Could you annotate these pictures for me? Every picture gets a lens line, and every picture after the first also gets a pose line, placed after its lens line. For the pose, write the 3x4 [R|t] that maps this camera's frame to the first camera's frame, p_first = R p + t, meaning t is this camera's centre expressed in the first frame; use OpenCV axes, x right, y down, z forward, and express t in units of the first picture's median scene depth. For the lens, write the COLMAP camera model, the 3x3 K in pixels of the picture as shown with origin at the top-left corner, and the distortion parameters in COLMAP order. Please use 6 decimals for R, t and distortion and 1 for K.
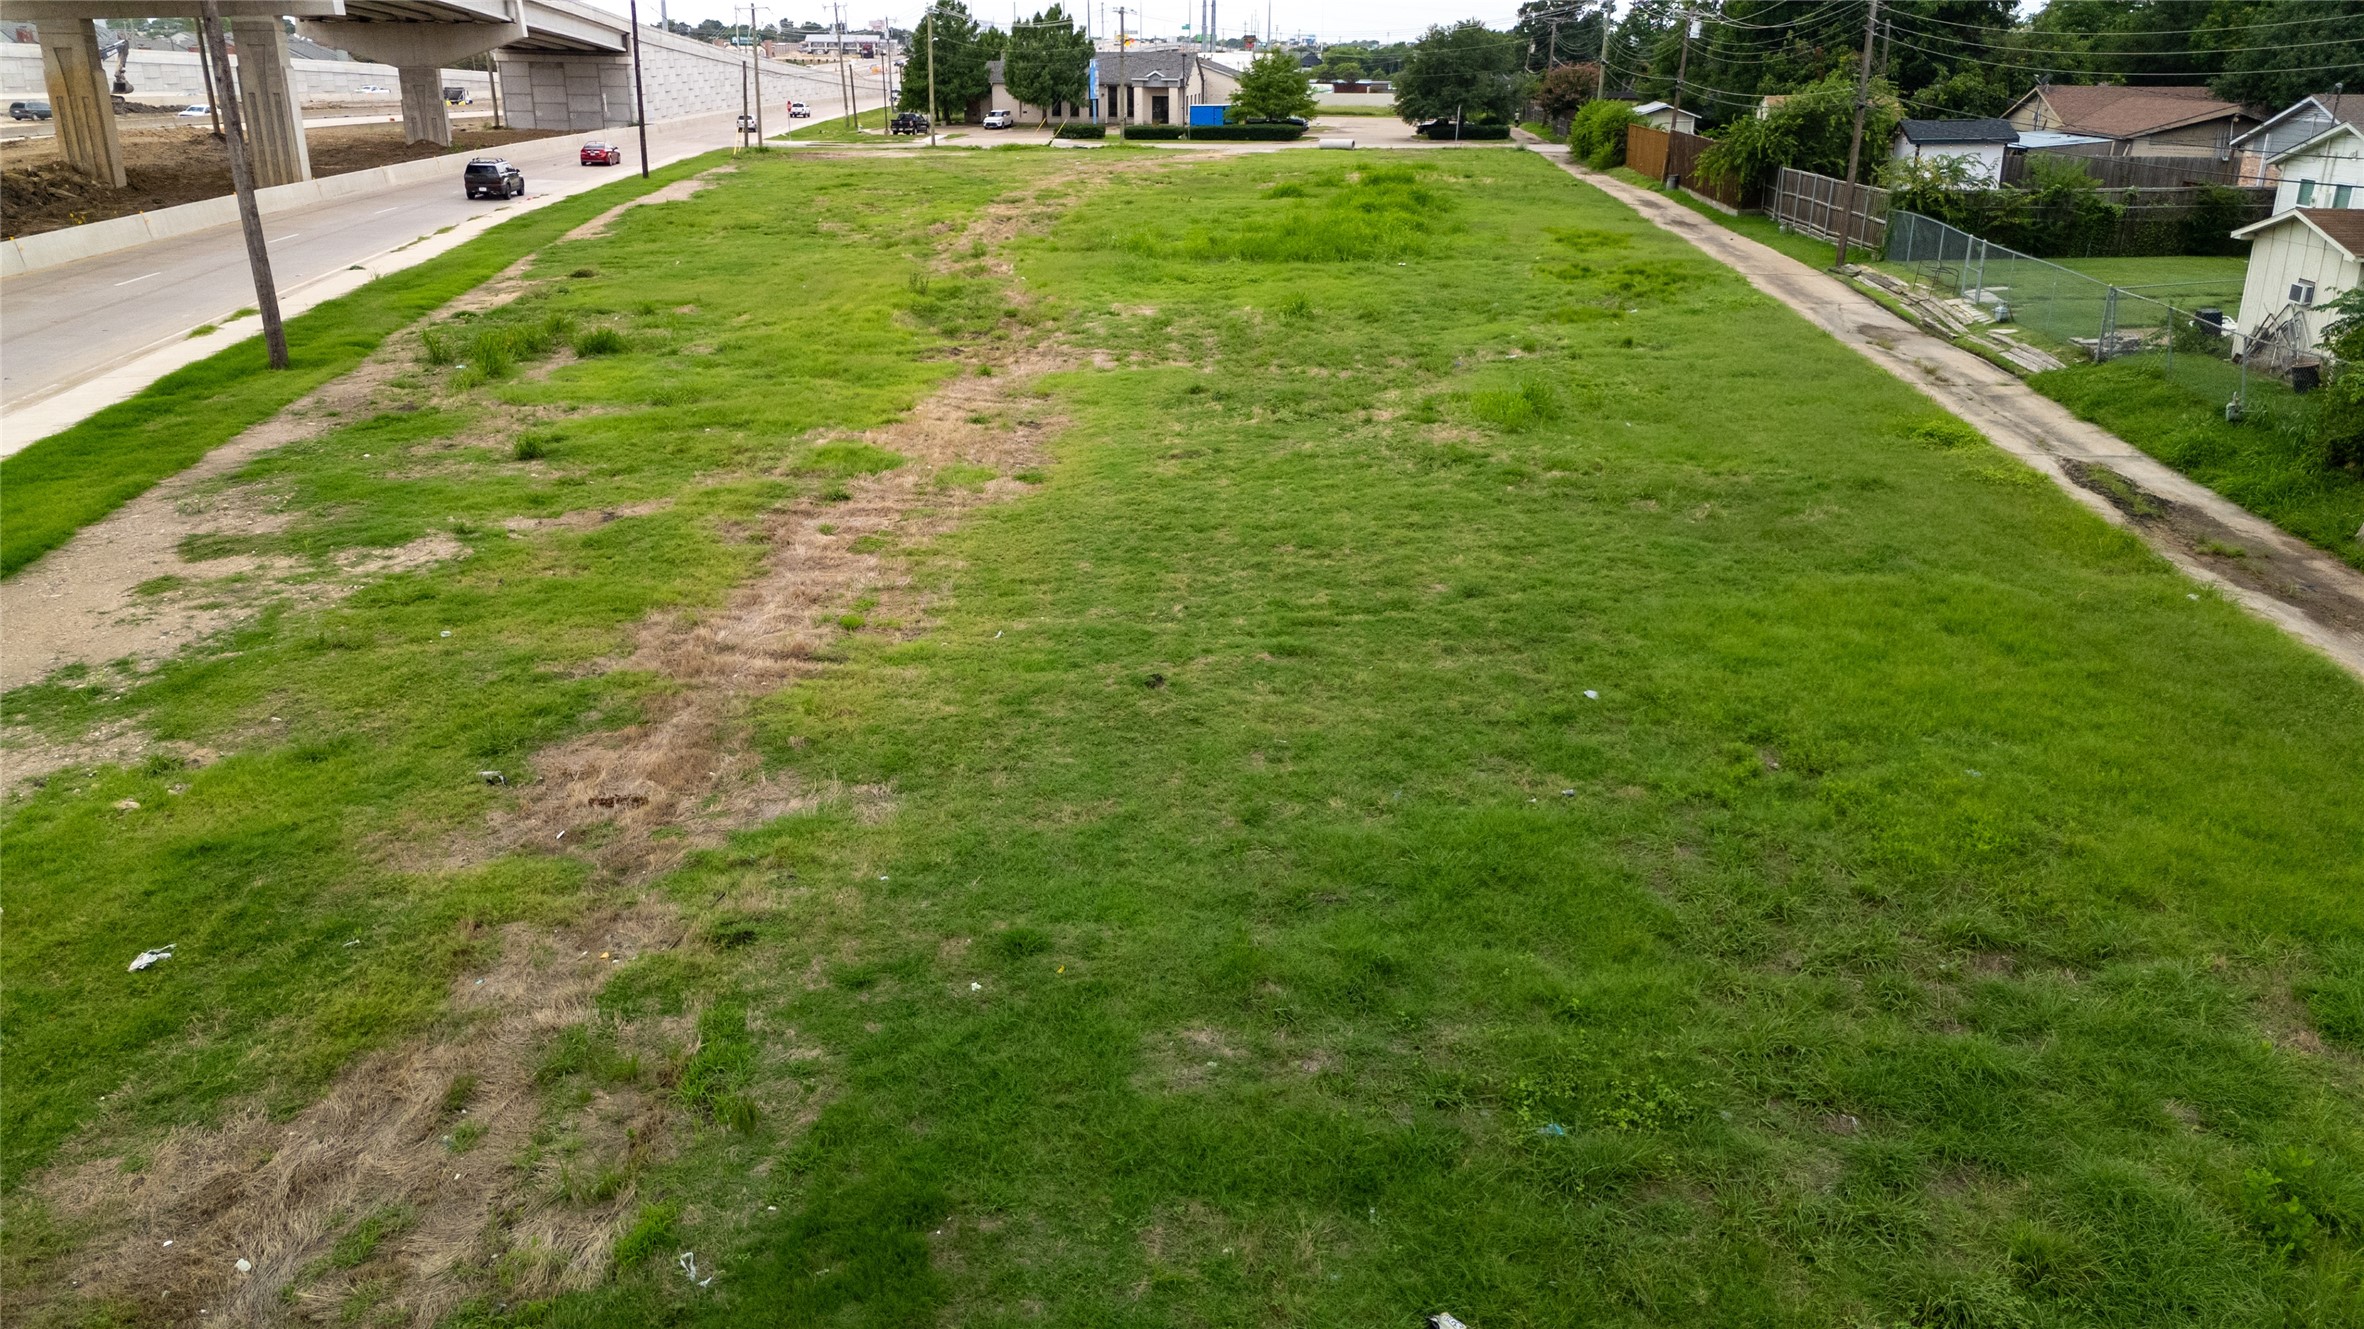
lens RADIAL K [[1743.1, 0, 1177.2], [0, 1743.1, 658.6], [0, 0, 1]] dist [0.086302, -0.093454]
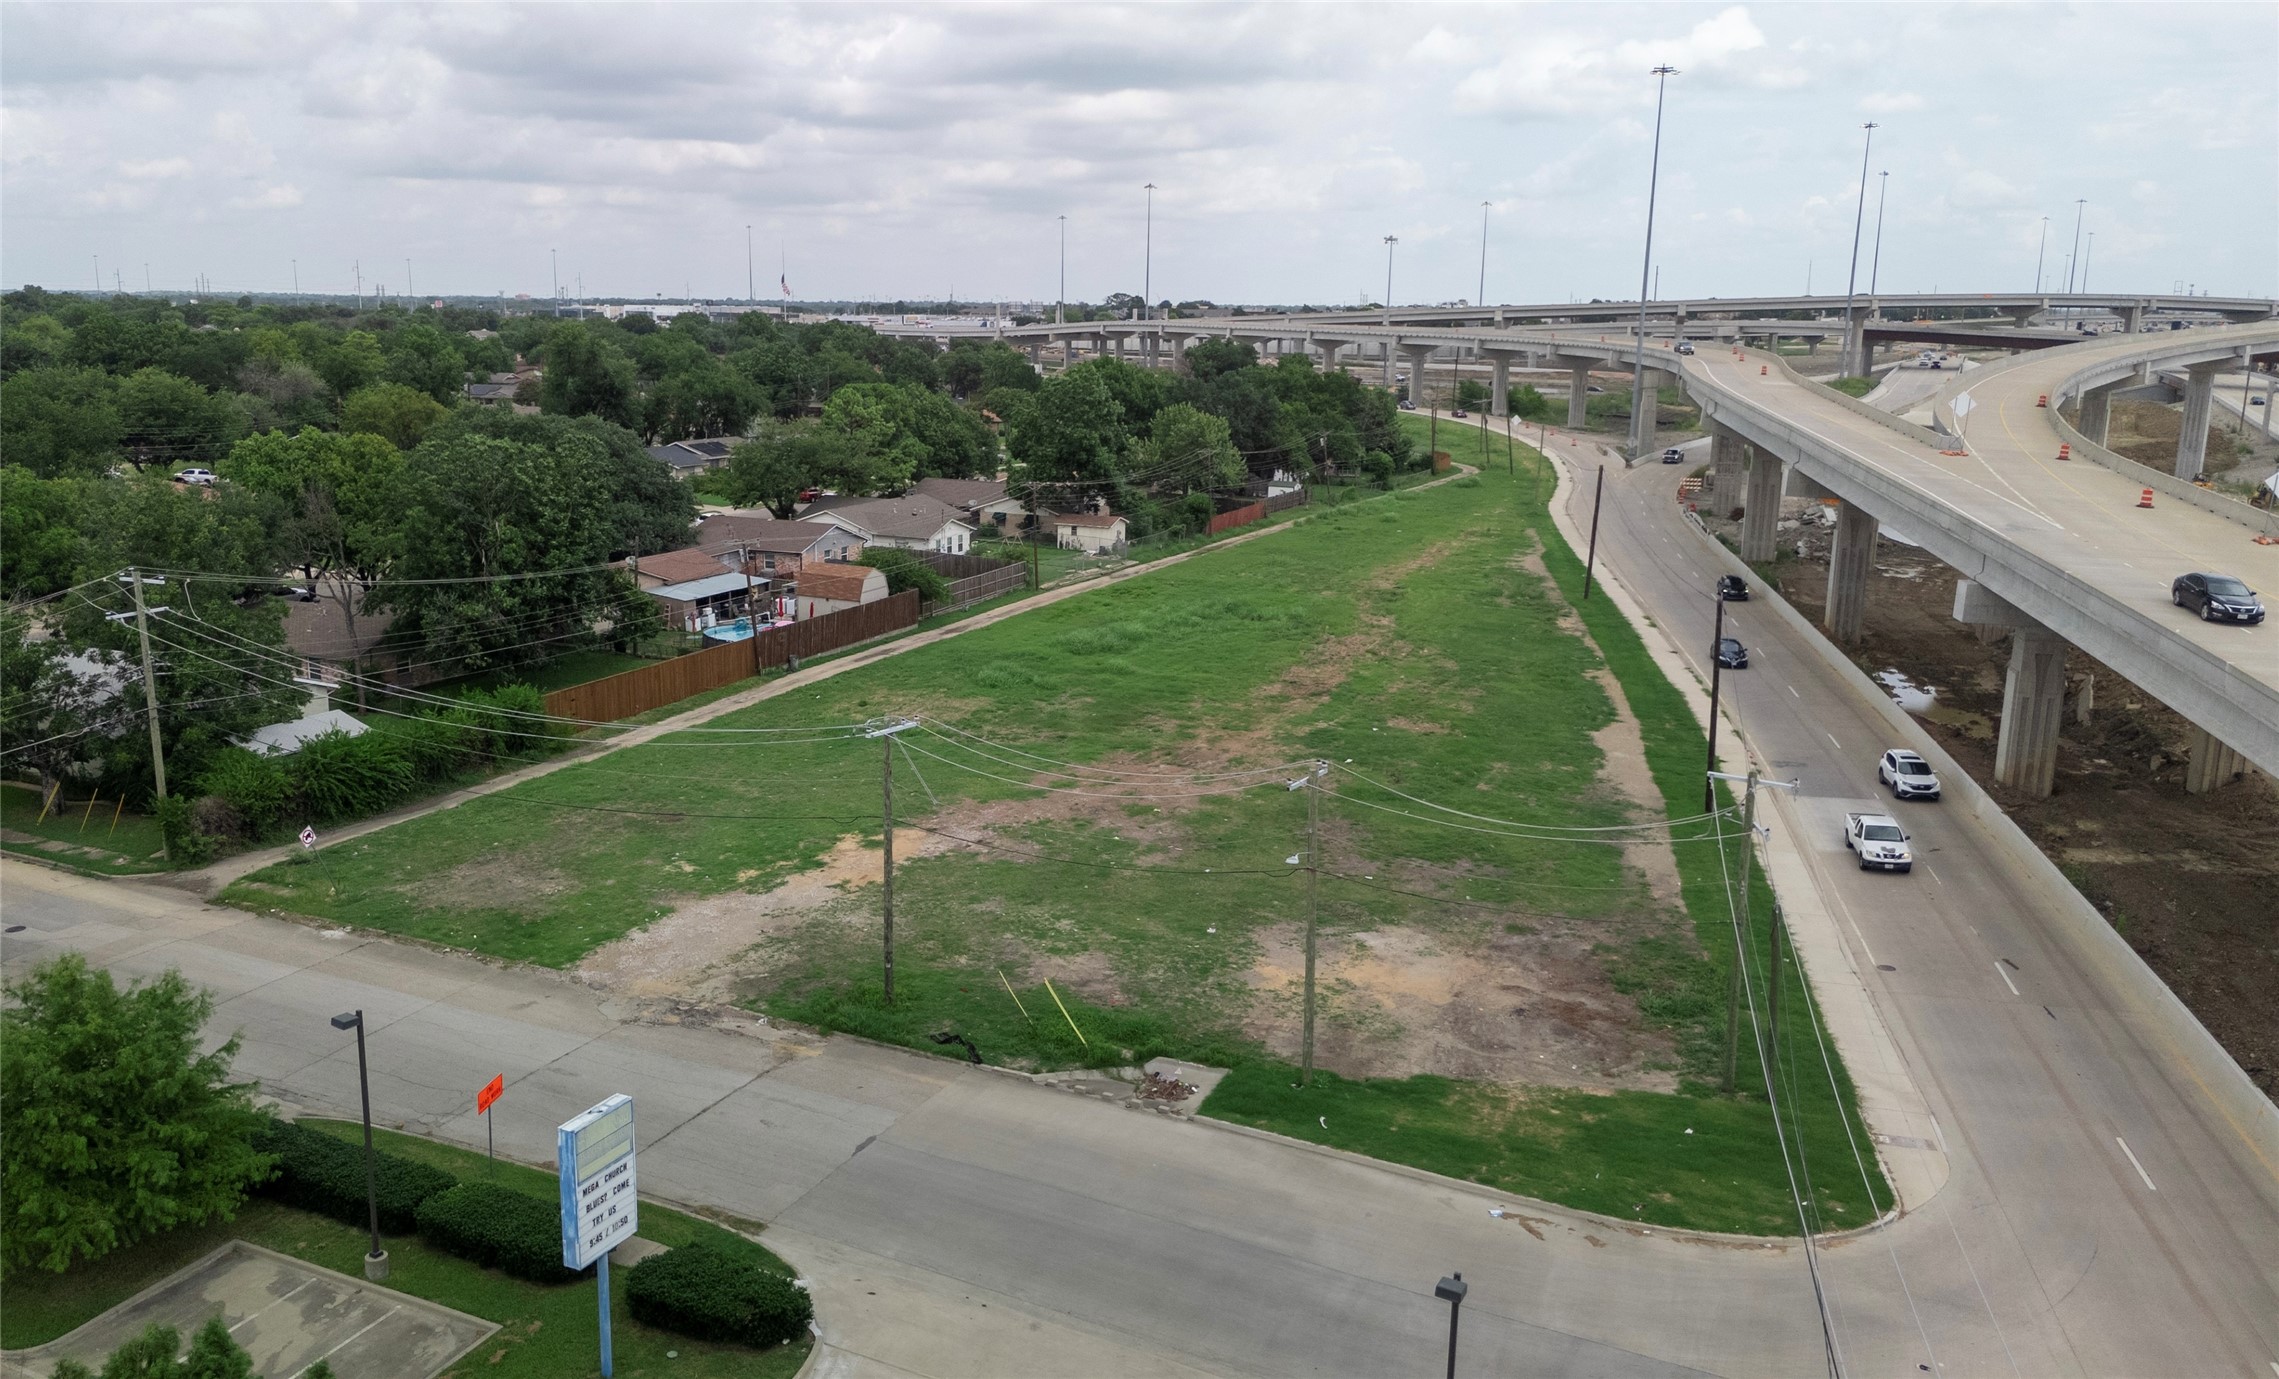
lens RADIAL K [[1808.2, 0, 1048.2], [0, 1808.2, 684.9], [0, 0, 1]] dist [0.092594, -0.140585]
pose [[-0.940502, -0.085157, 0.328944, -0.201533], [0.097089, 0.860376, 0.500326, -0.555679], [-0.325622, 0.502495, -0.800918, 1.242315]]
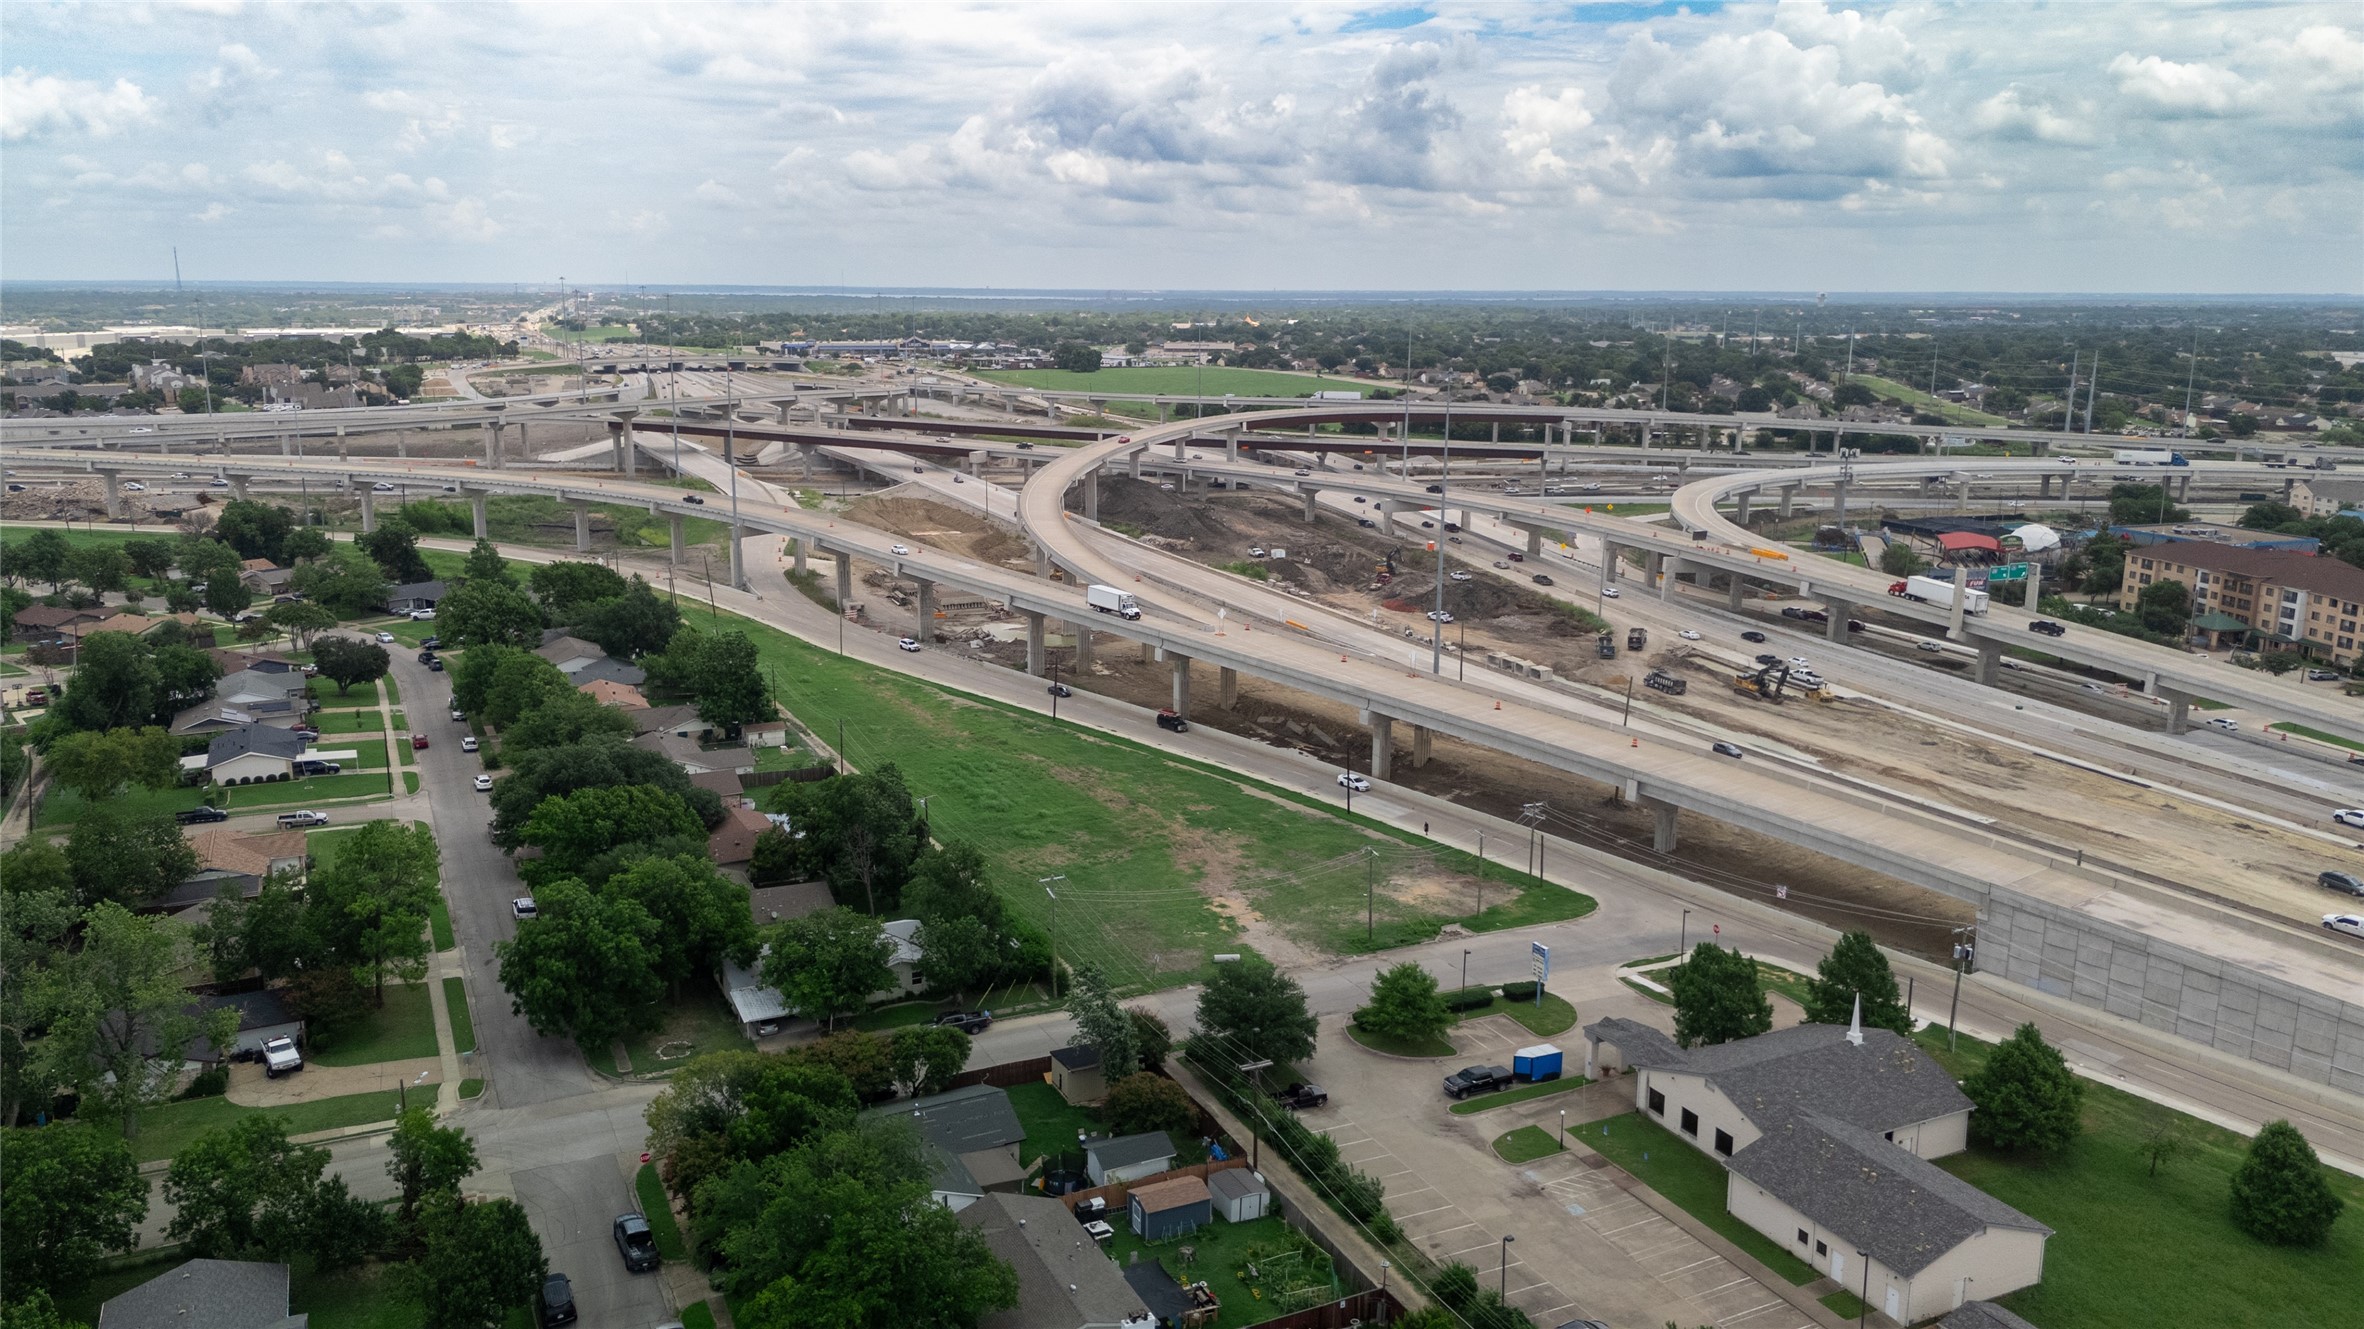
lens RADIAL K [[1739.6, 0, 1177.6], [0, 1739.6, 661.5], [0, 0, 1]] dist [0.094730, -0.101130]
pose [[-0.842359, 0.102747, -0.529032, 0.749844], [-0.187958, 0.864004, 0.467084, -1.027554], [0.505077, 0.492889, -0.708490, 1.683661]]
